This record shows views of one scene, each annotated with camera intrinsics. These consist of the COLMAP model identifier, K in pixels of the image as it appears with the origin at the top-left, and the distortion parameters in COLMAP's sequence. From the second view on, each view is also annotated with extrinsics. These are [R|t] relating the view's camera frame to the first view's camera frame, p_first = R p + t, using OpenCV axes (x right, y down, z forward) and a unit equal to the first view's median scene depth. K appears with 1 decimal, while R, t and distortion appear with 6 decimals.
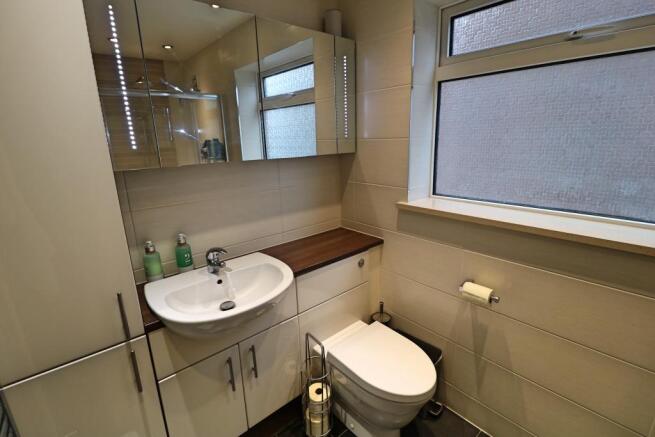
lens RADIAL K [[304.9, 0, 327.5], [0, 304.9, 218.5], [0, 0, 1]] dist [-0.015854, -0.000618]
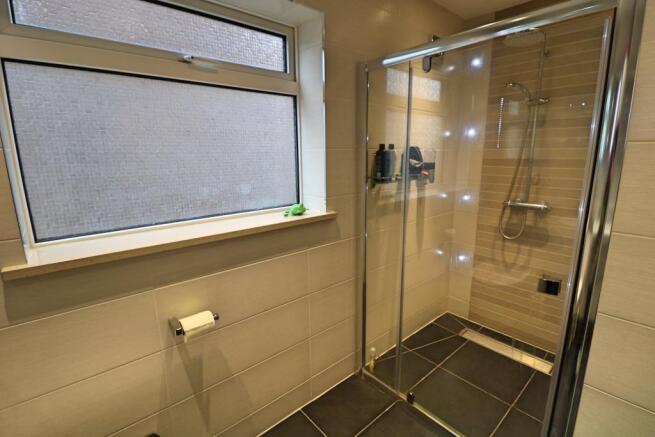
lens RADIAL K [[304.9, 0, 327.5], [0, 304.9, 218.5], [0, 0, 1]] dist [-0.015854, -0.000618]
pose [[-0.004900, -0.176655, 0.984261, -0.302839], [0.267413, 0.948195, 0.171513, -0.088522], [-0.963569, 0.264045, 0.042594, 0.492932]]
